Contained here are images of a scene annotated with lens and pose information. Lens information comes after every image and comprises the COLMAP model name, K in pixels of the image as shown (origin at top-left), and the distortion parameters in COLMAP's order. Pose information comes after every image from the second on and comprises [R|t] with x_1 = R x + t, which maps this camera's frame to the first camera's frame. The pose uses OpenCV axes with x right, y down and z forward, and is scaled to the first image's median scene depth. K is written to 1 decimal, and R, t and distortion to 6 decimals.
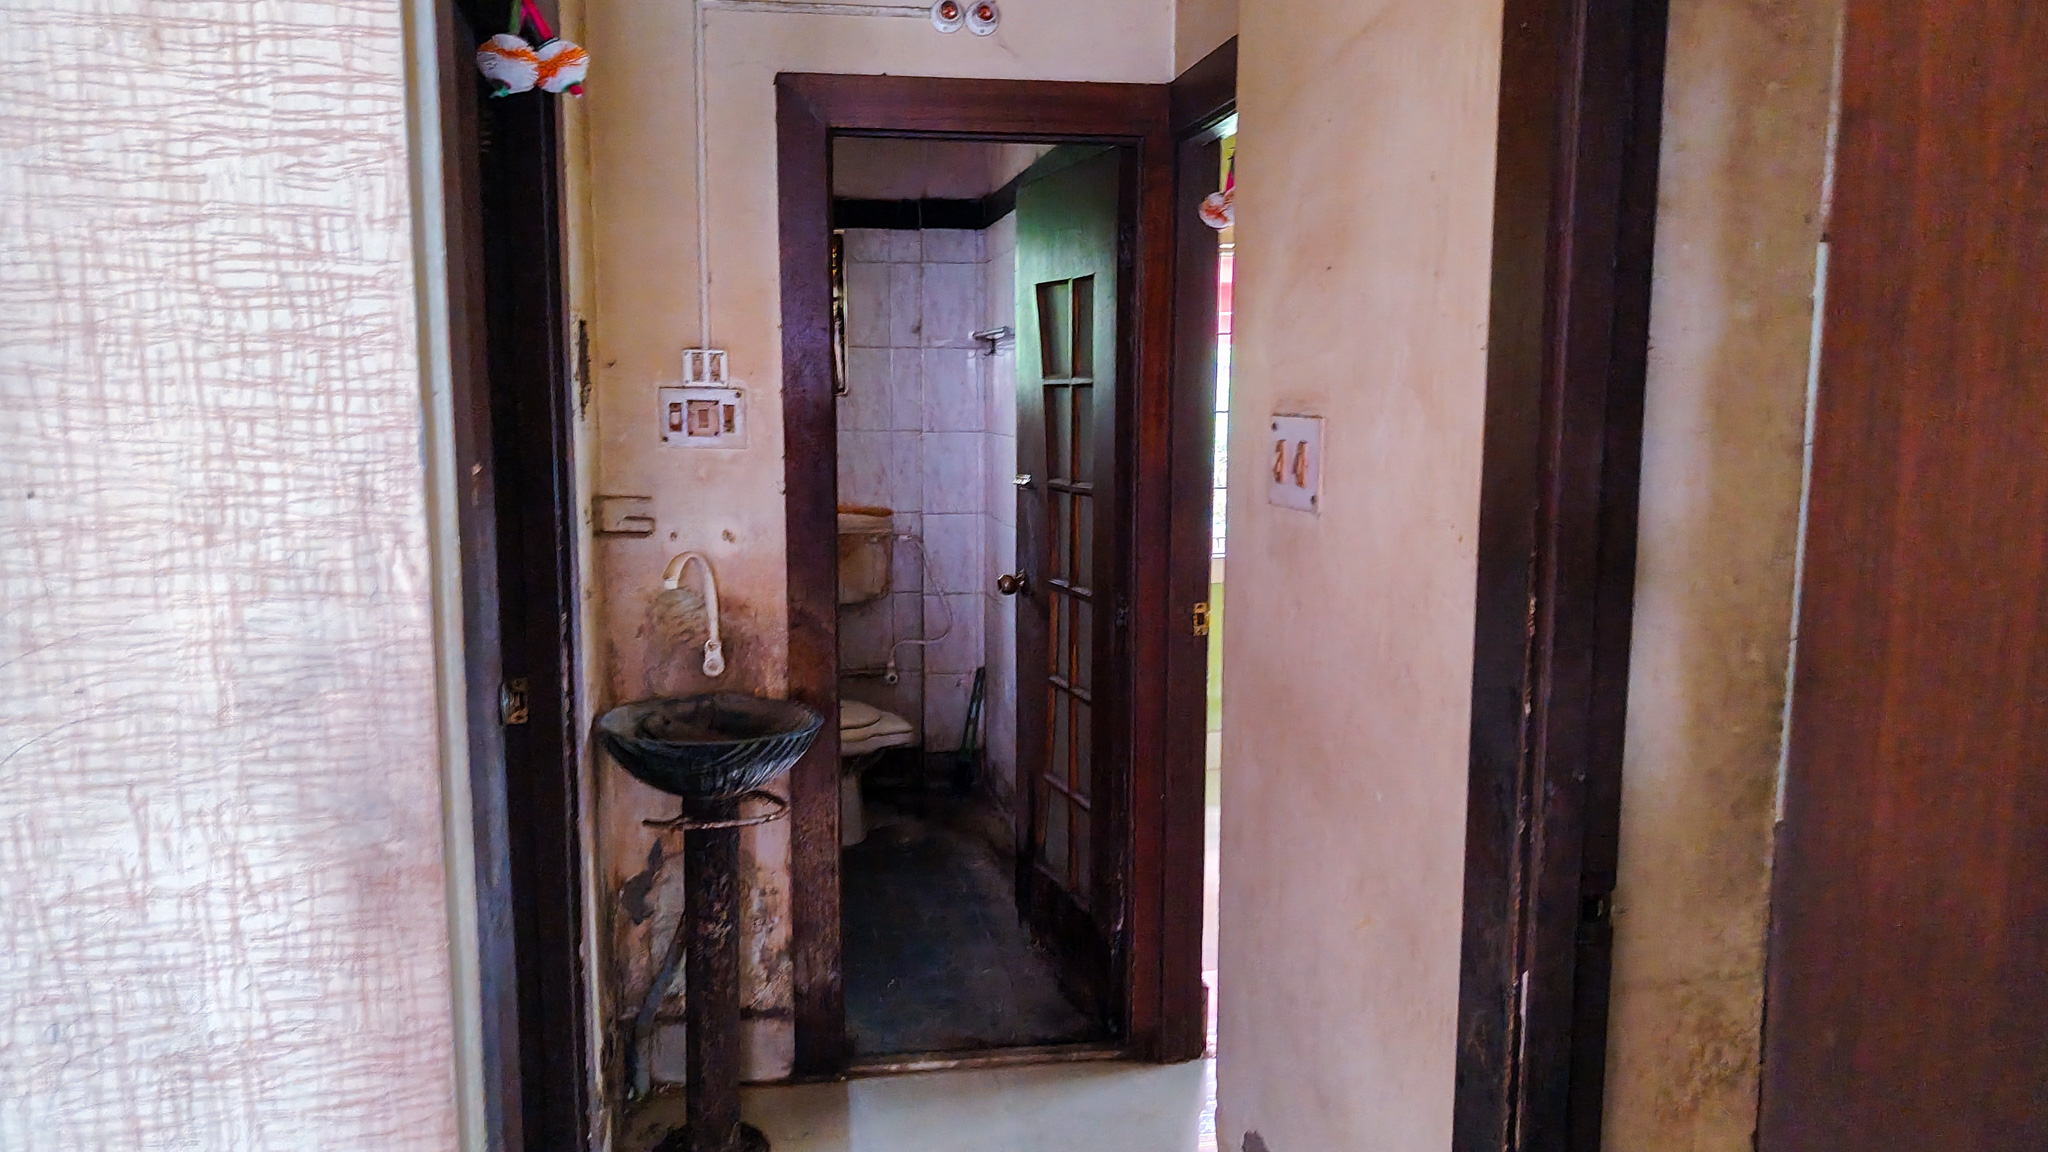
lens RADIAL K [[1438.0, 0, 1021.3], [0, 1438.0, 558.1], [0, 0, 1]] dist [-0.001273, -0.000800]
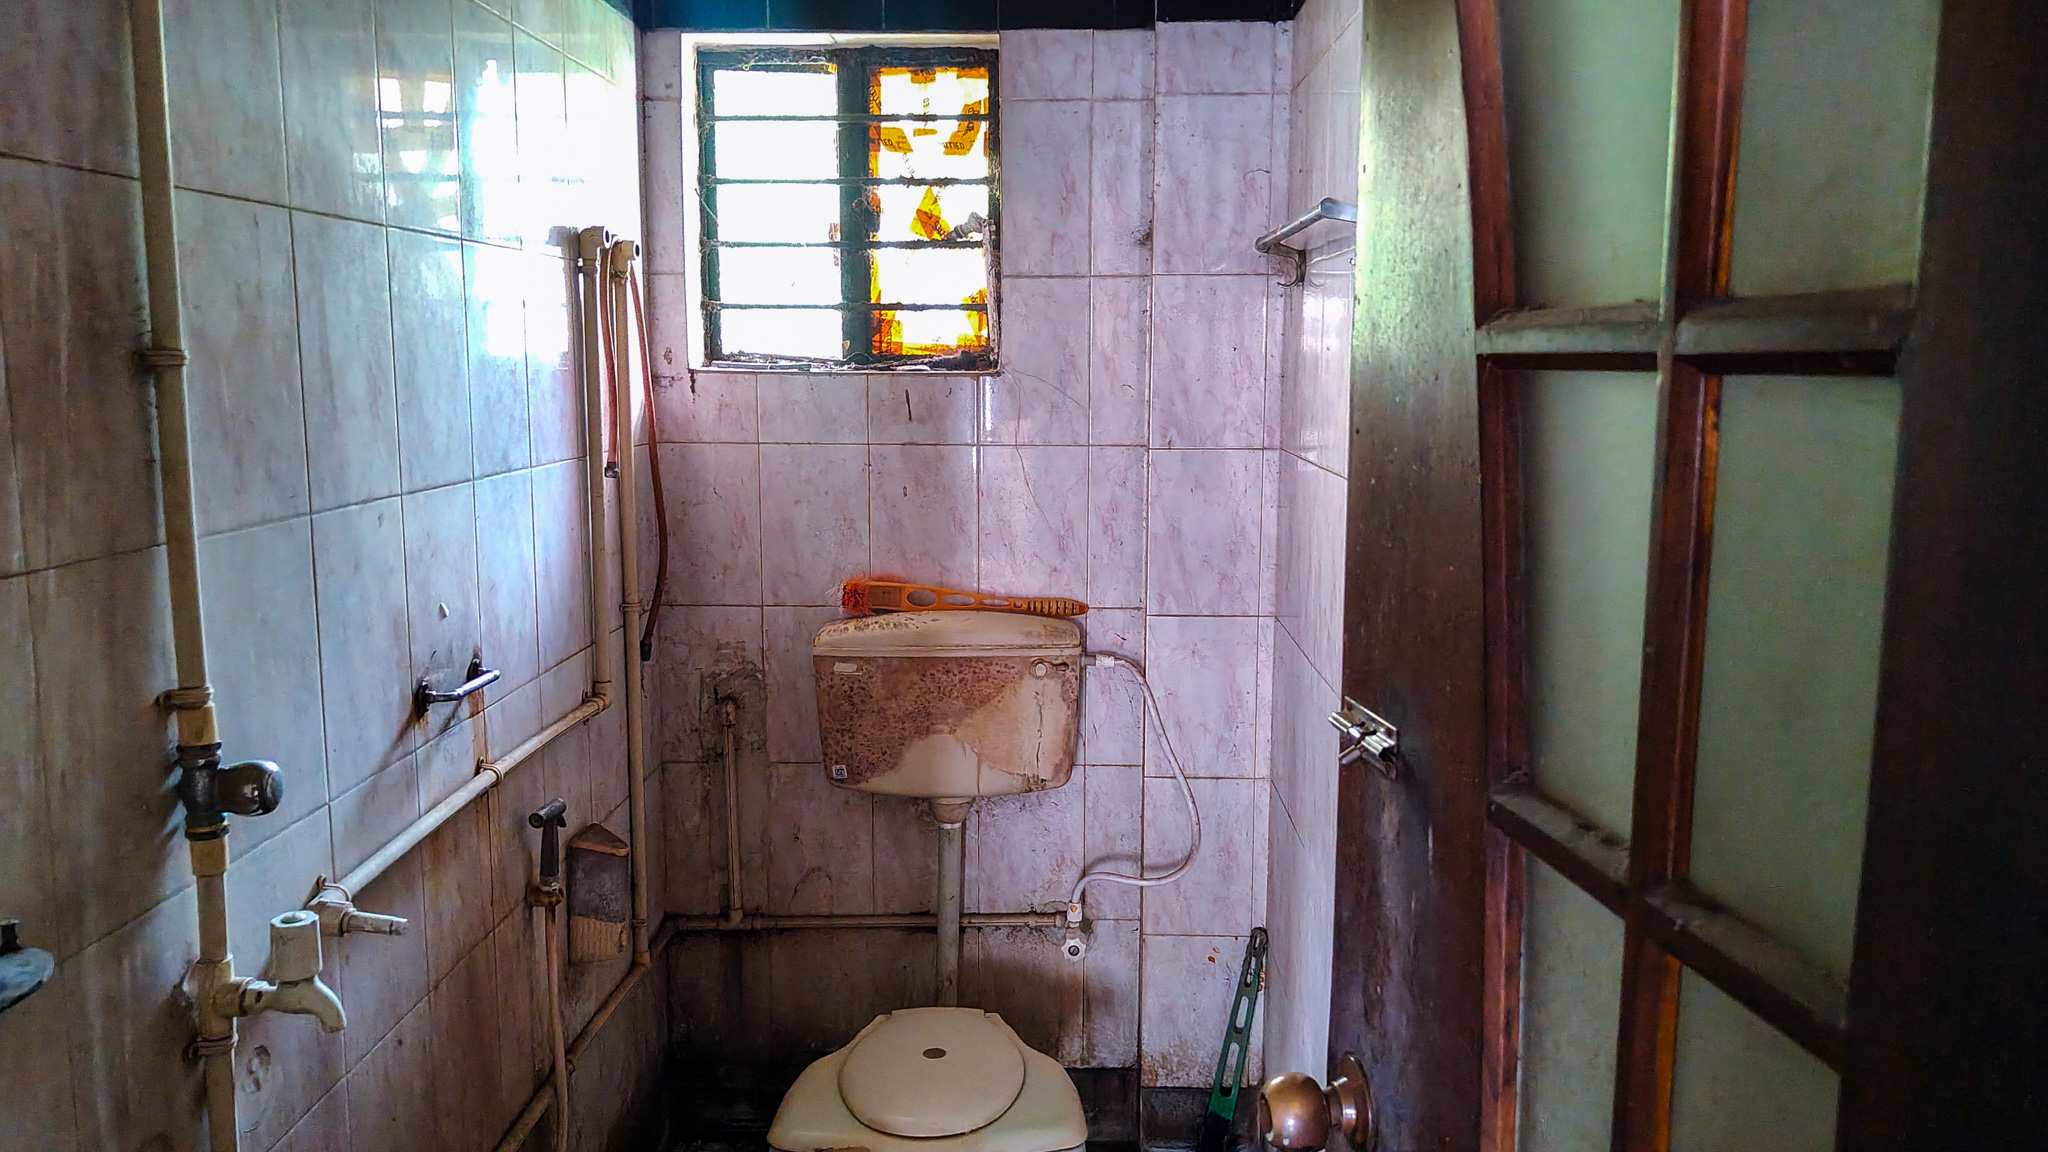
lens RADIAL K [[1458.2, 0, 1024.0], [0, 1458.2, 576.0], [0, 0, 1]] dist [0.050316, -0.045609]
pose [[0.975973, 0.030194, -0.215787, -0.003544], [-0.022975, 0.999092, 0.035885, -0.102118], [0.216675, -0.030065, 0.975781, 0.839097]]
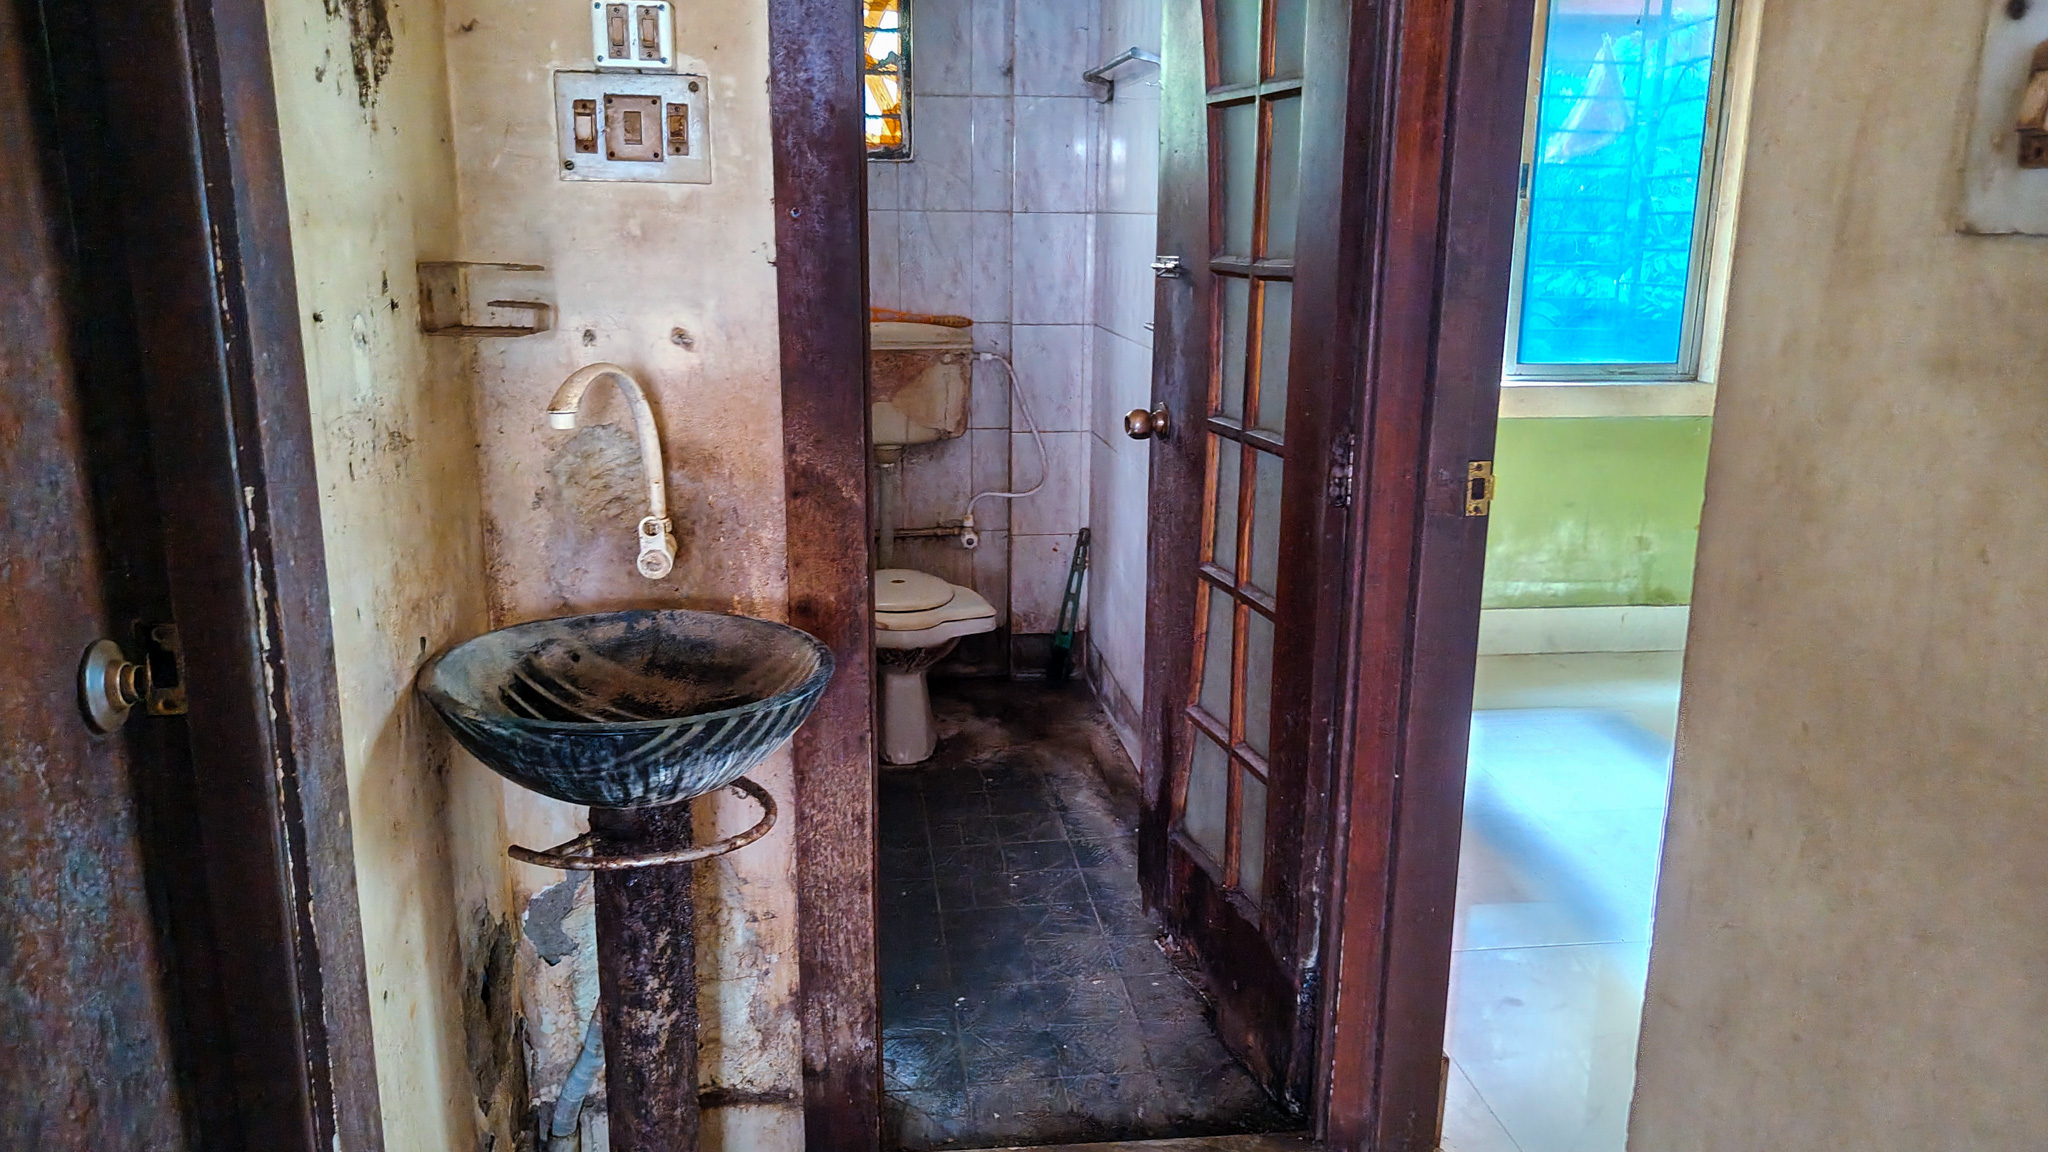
lens RADIAL K [[1460.6, 0, 1012.1], [0, 1460.6, 581.8], [0, 0, 1]] dist [0.022428, -0.014494]
pose [[0.997697, 0.020132, -0.064769, -0.026517], [-0.011396, 0.991114, 0.132525, 0.002218], [0.066862, -0.131482, 0.989061, 0.369148]]
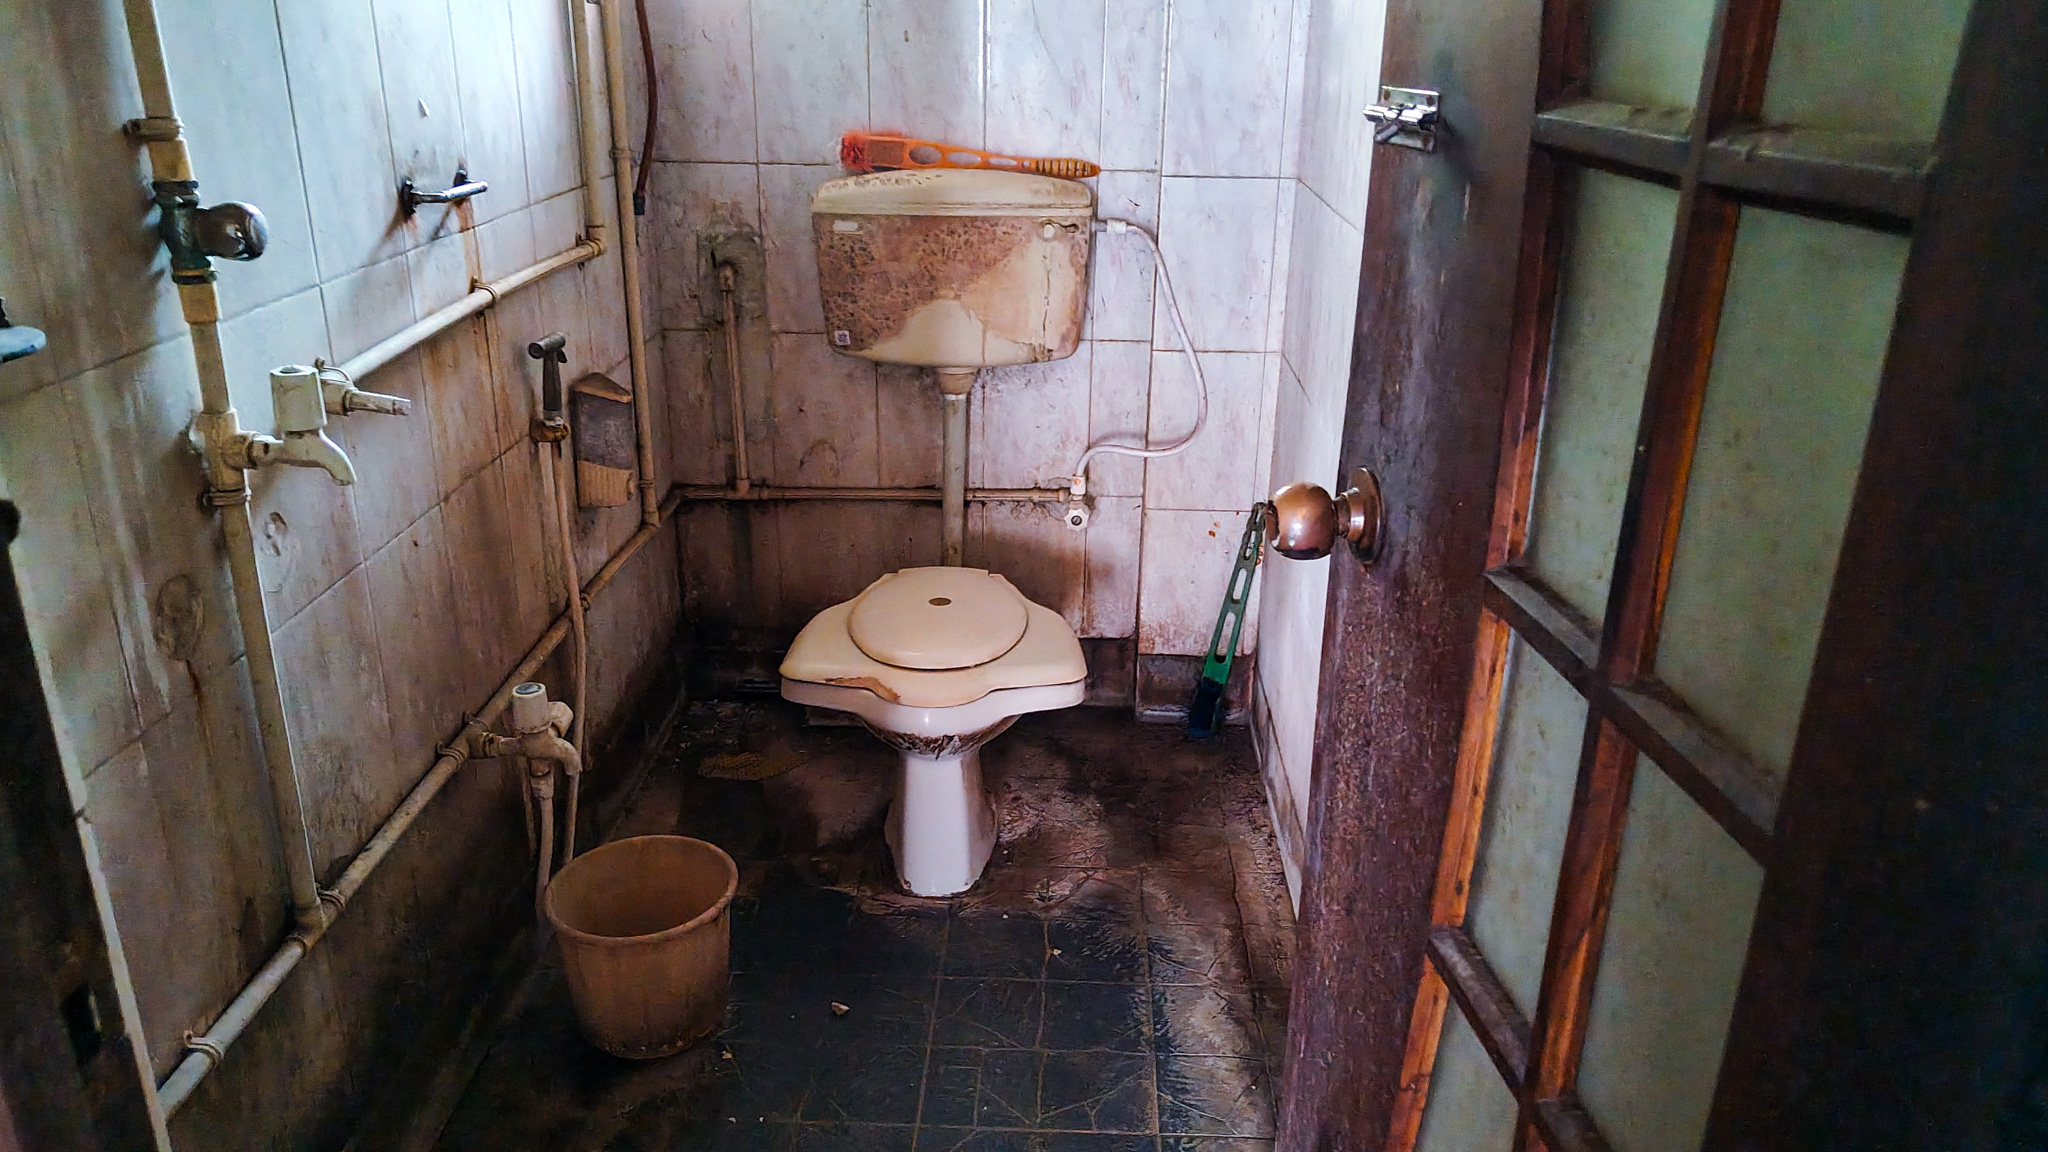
lens RADIAL K [[1460.6, 0, 1012.1], [0, 1460.6, 581.8], [0, 0, 1]] dist [0.022428, -0.014494]
pose [[0.972991, 0.092955, -0.211300, -0.004415], [-0.035146, 0.964323, 0.262386, -0.045228], [0.228152, -0.247873, 0.941544, 0.843324]]
